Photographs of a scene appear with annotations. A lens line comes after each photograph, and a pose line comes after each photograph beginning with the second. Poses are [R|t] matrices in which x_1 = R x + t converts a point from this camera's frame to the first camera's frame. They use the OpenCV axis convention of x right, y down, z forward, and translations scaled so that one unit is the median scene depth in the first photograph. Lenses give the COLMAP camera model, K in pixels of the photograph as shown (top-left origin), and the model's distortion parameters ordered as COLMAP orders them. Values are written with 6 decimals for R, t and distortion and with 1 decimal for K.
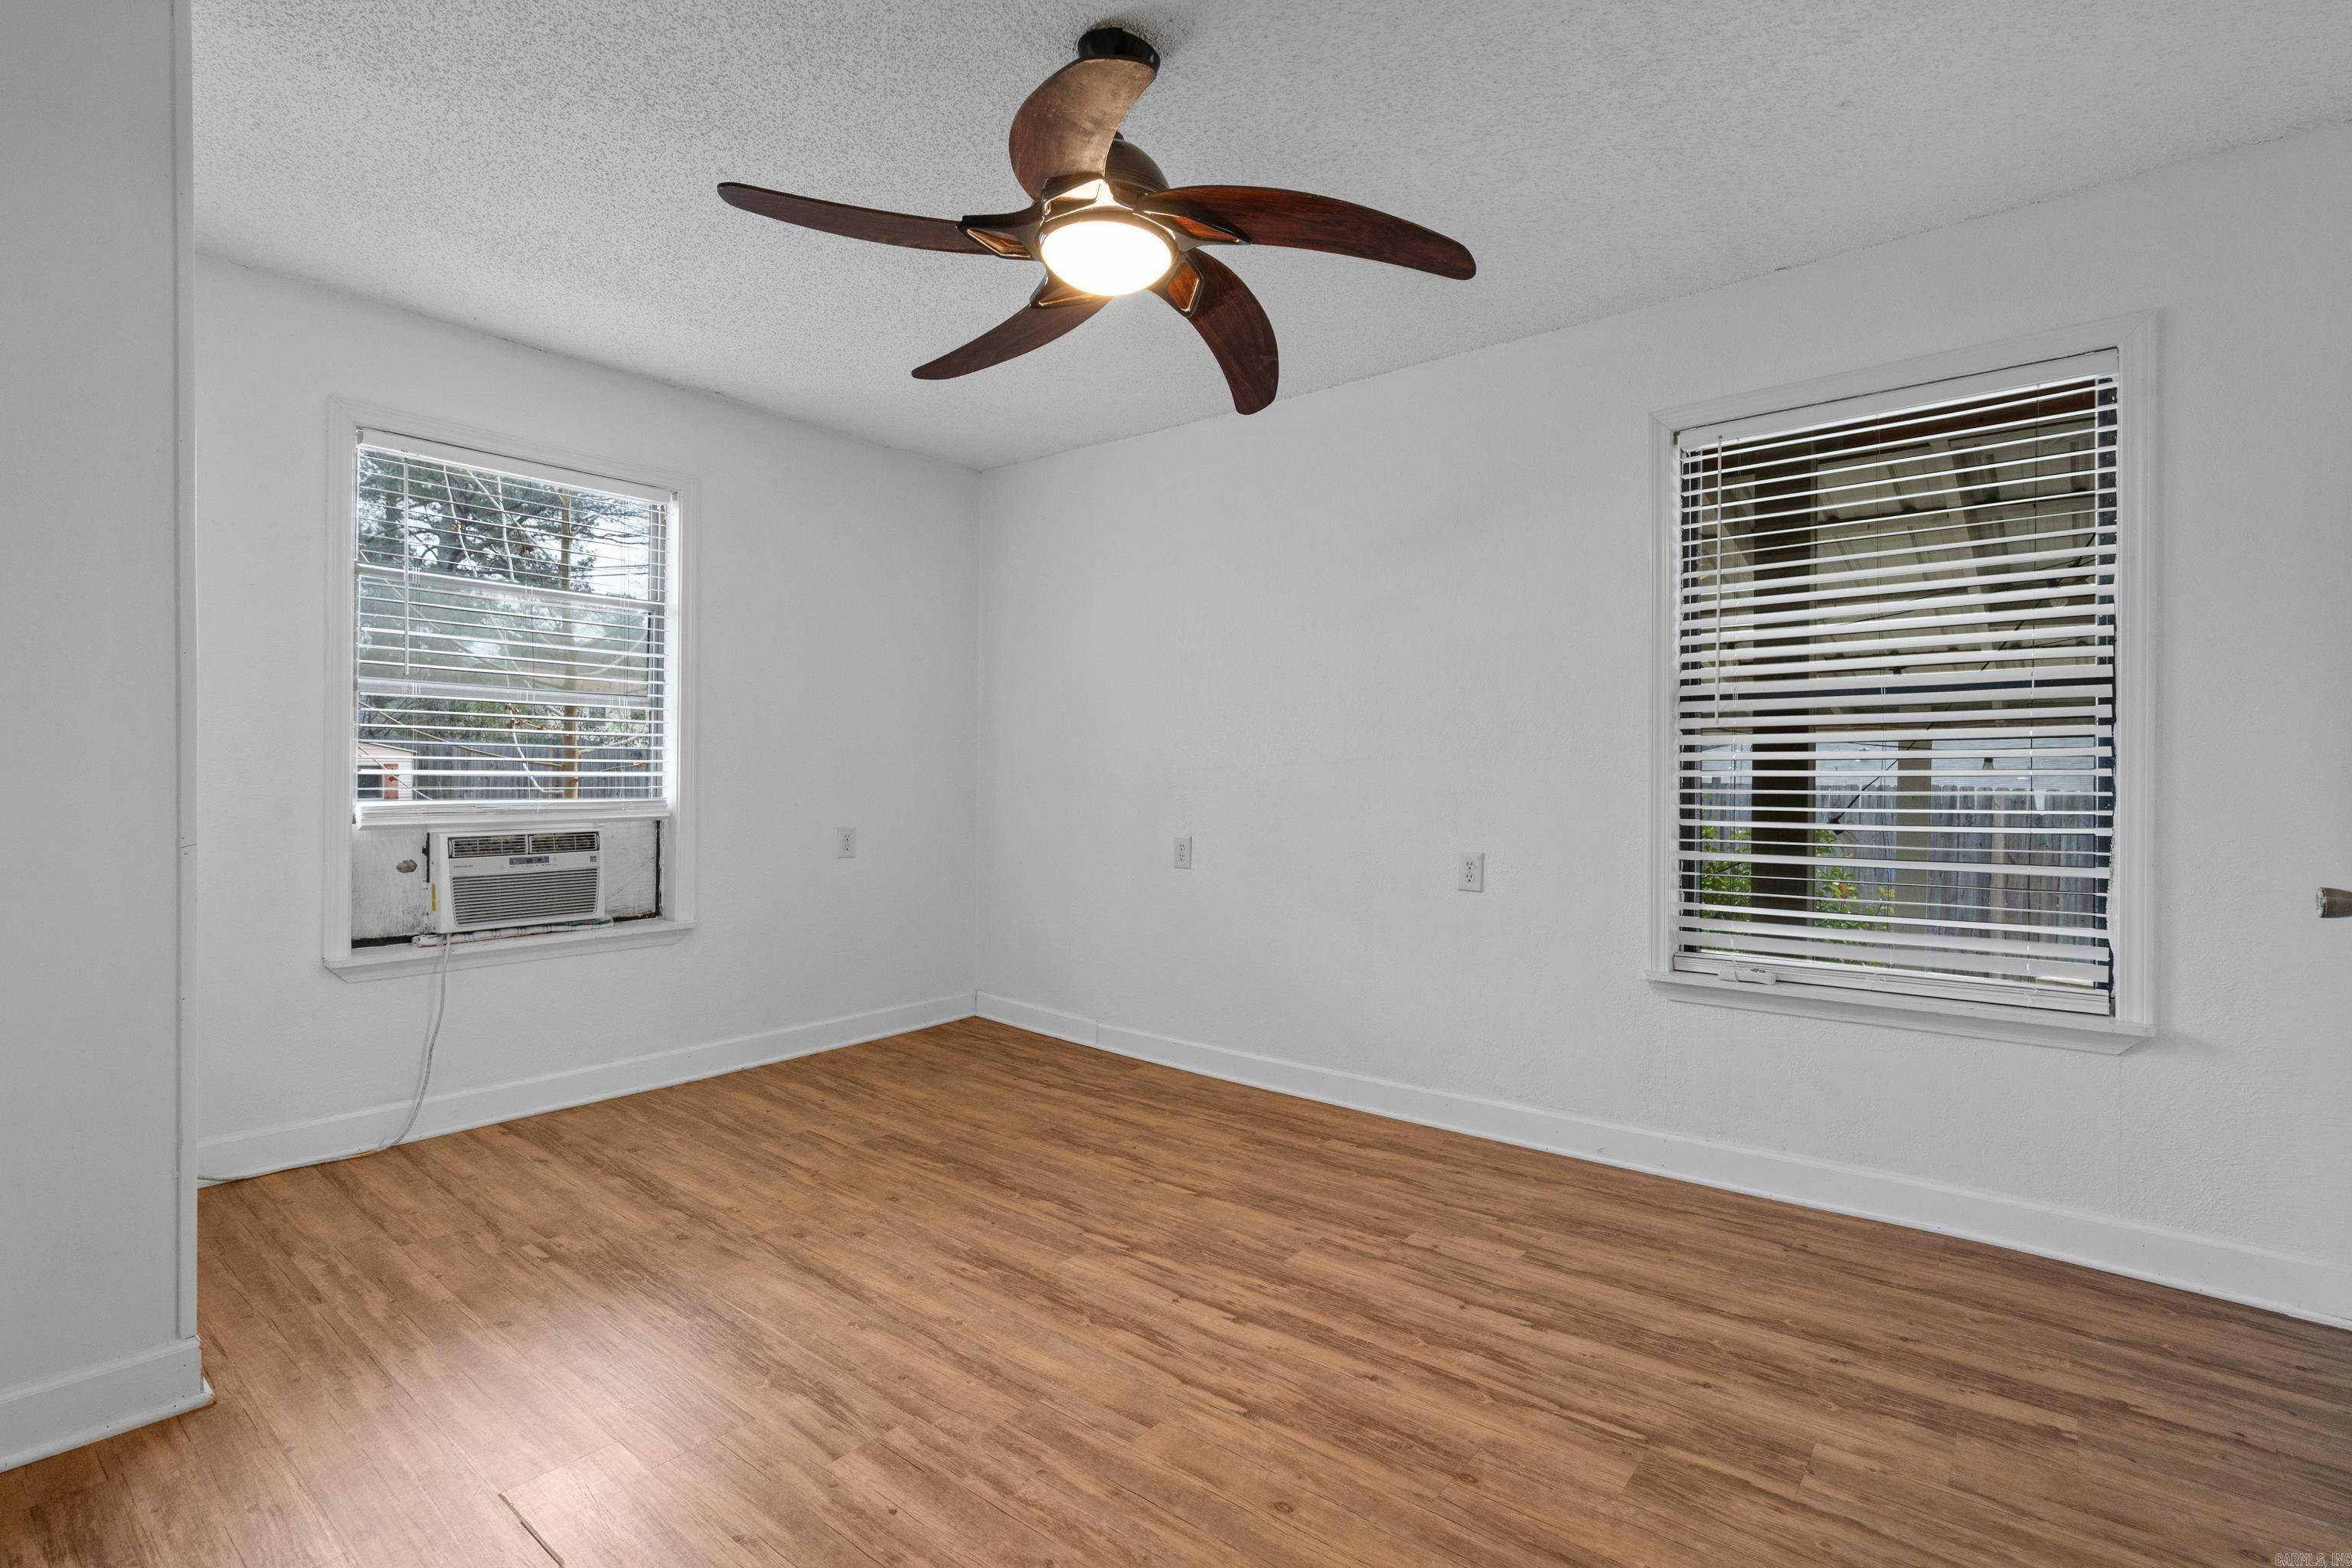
lens RADIAL K [[1070.6, 0, 1174.0], [0, 1070.6, 779.2], [0, 0, 1]] dist [-0.001337, 0.000066]
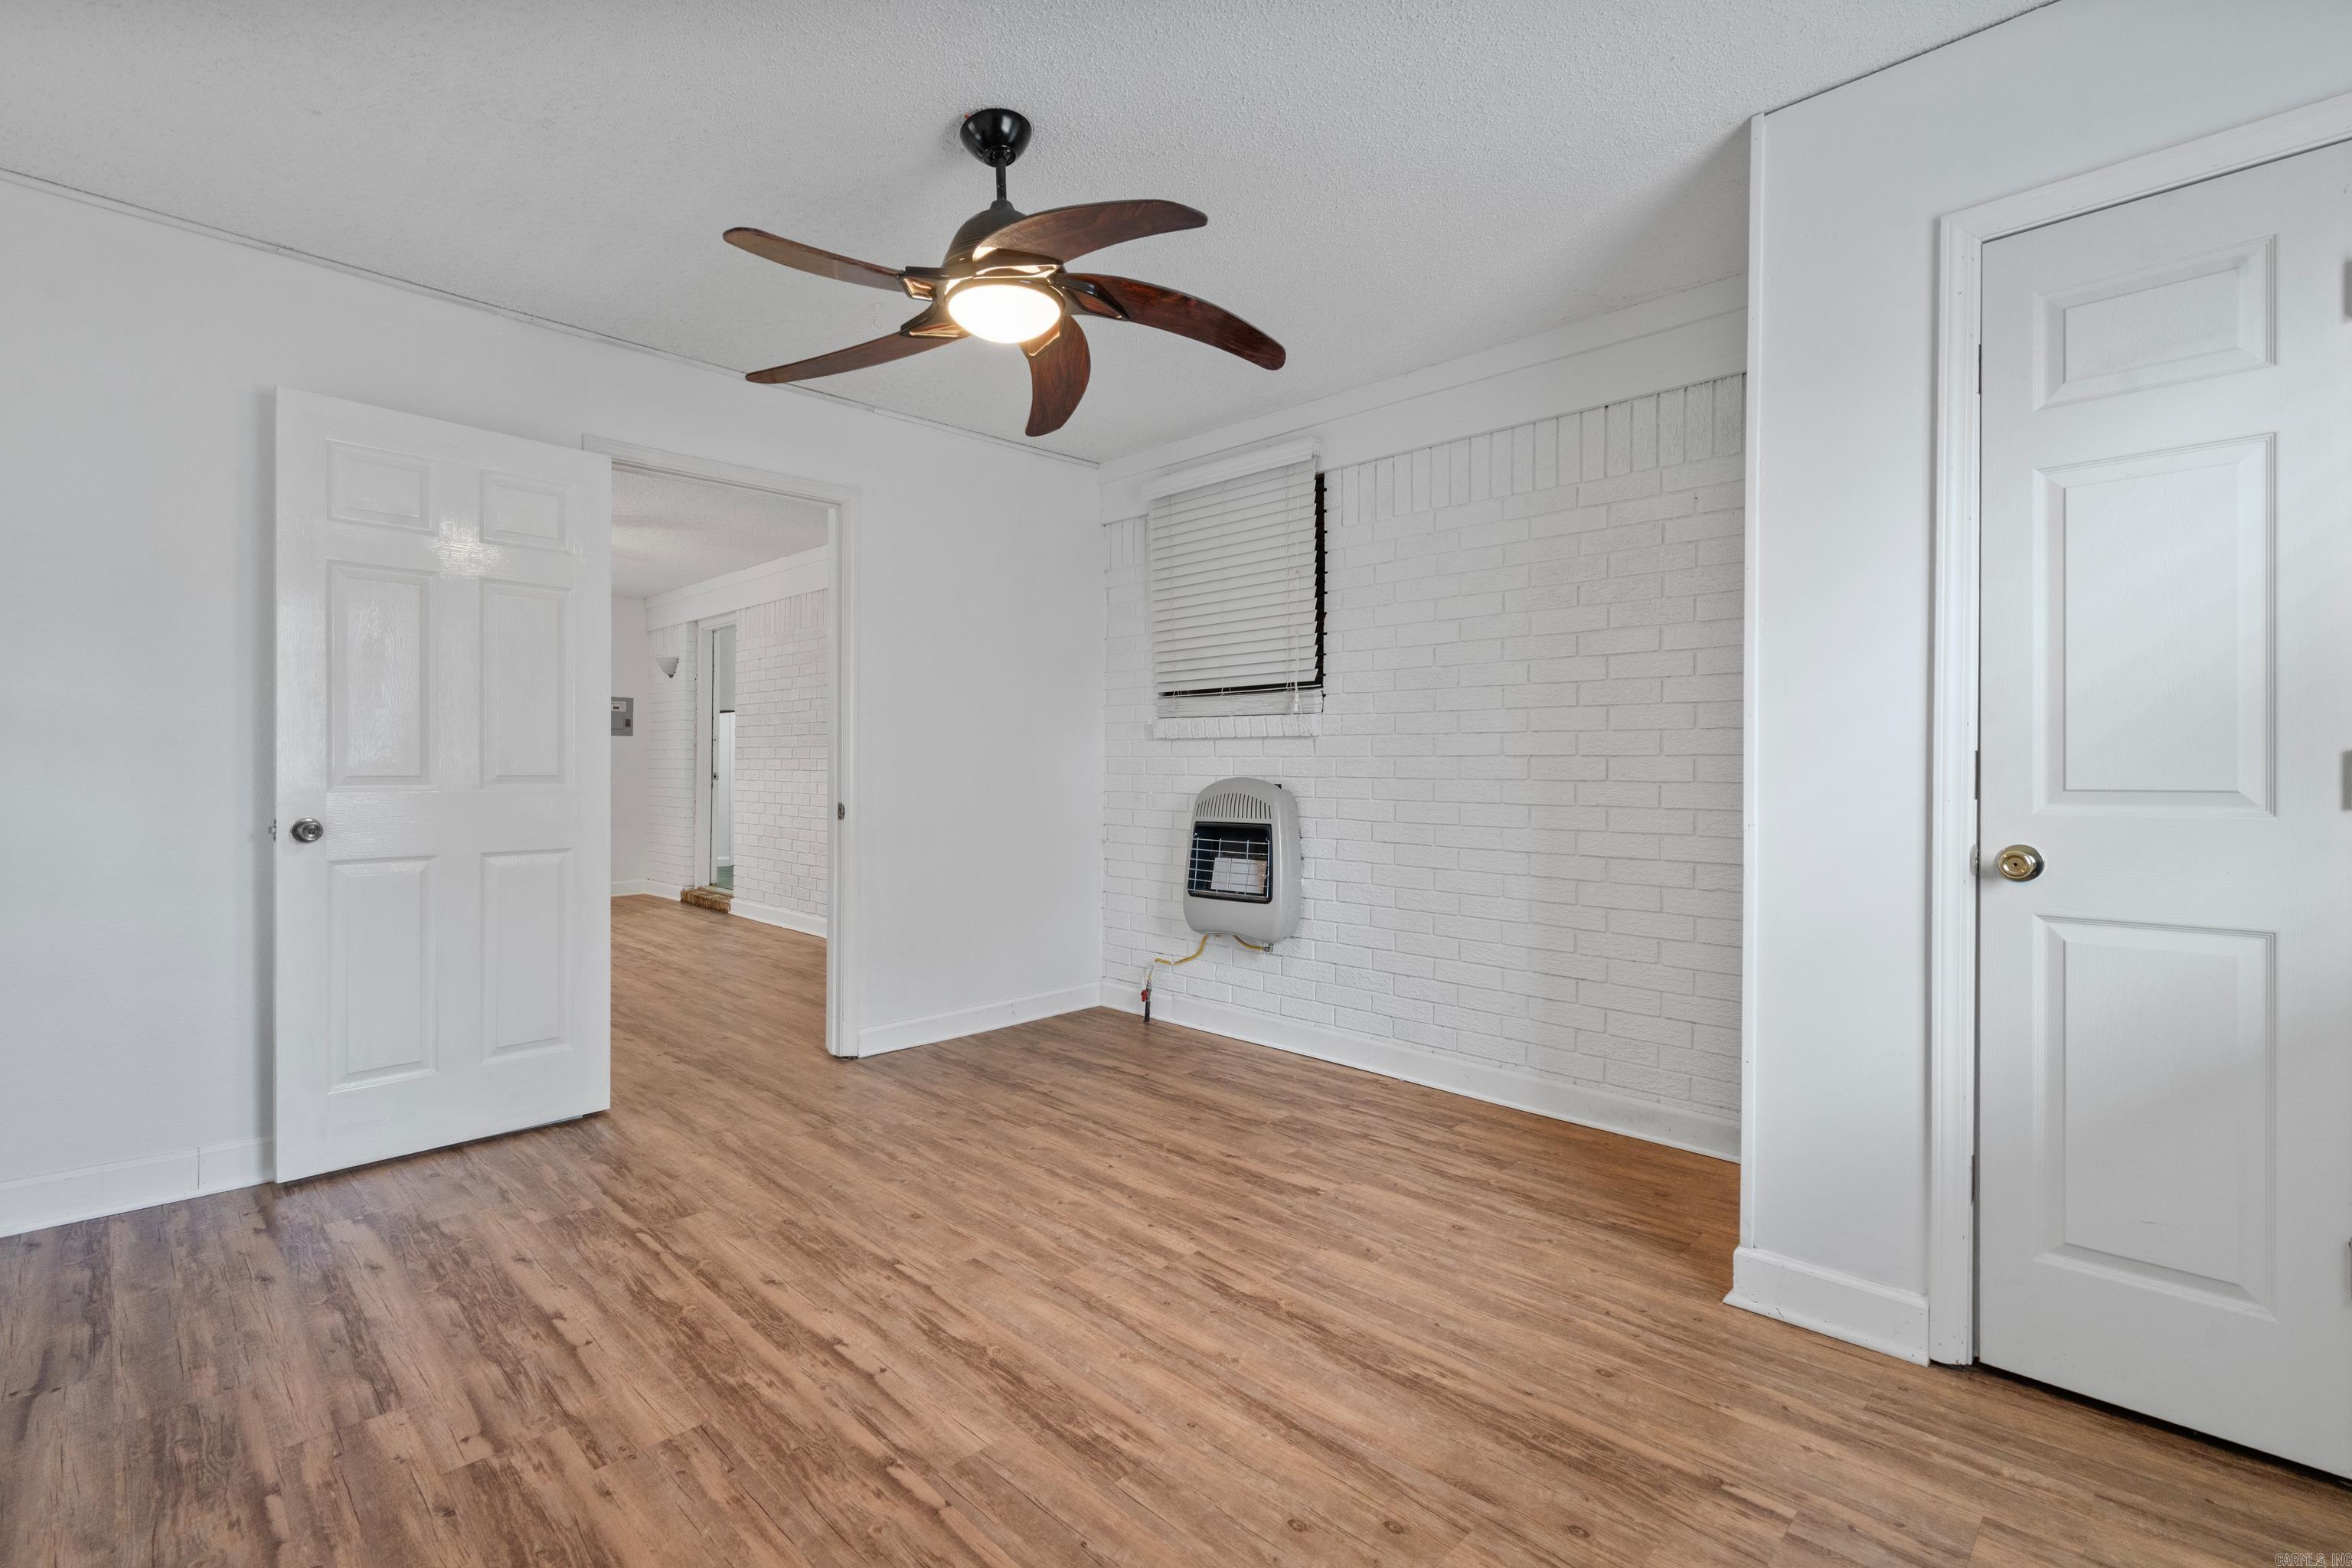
lens RADIAL K [[1070.6, 0, 1174.0], [0, 1070.6, 779.2], [0, 0, 1]] dist [-0.001337, 0.000066]
pose [[-0.995172, -0.014833, 0.097018, -0.329630], [-0.013159, 0.999754, 0.017868, -0.019843], [-0.097259, 0.016506, -0.995122, 1.926104]]
